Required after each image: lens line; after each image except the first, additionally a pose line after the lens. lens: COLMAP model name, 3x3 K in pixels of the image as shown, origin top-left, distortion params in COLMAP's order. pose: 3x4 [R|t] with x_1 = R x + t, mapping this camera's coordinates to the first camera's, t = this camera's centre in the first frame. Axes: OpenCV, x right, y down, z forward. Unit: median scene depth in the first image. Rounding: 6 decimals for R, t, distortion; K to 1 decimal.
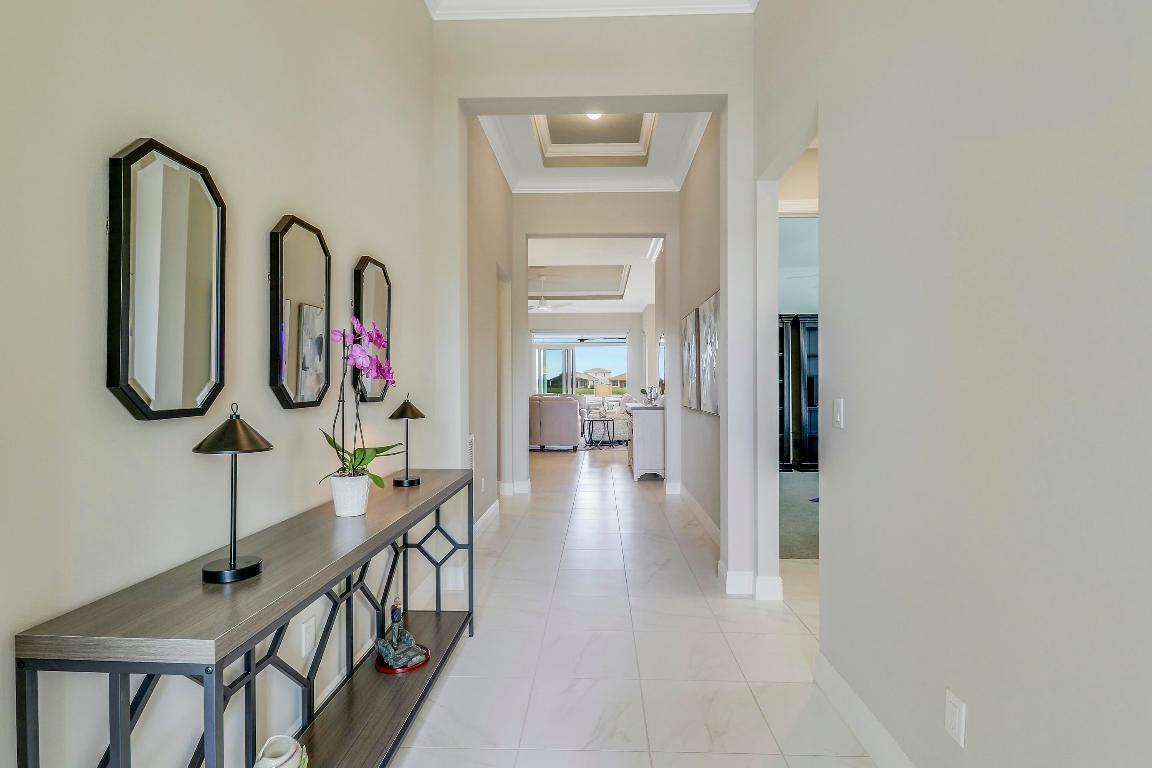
lens RADIAL K [[553.7, 0, 576.3], [0, 553.7, 382.8], [0, 0, 1]] dist [-0.017249, -0.003338]
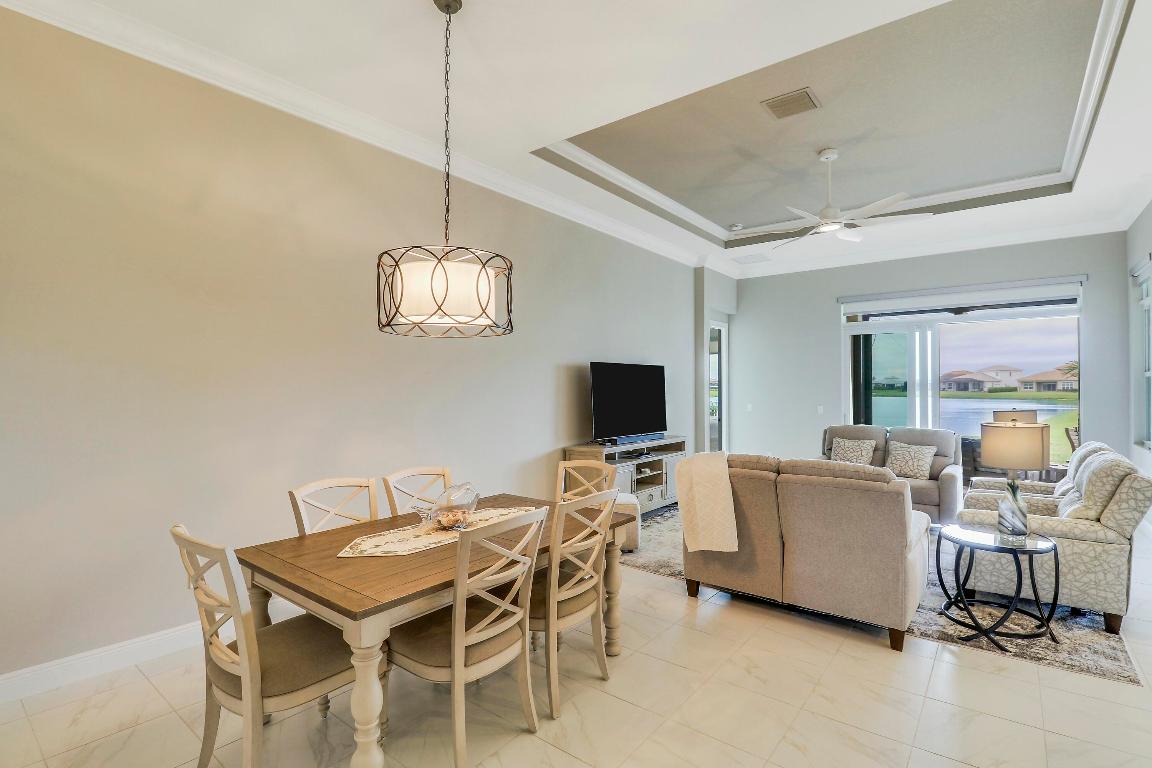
lens RADIAL K [[553.7, 0, 573.9], [0, 553.7, 387.1], [0, 0, 1]] dist [-0.017249, -0.003338]
pose [[0.812348, -0.002960, -0.583166, 0.021256], [0.005424, 0.999982, 0.002479, -0.013878], [0.583148, -0.005177, 0.812350, 0.476315]]
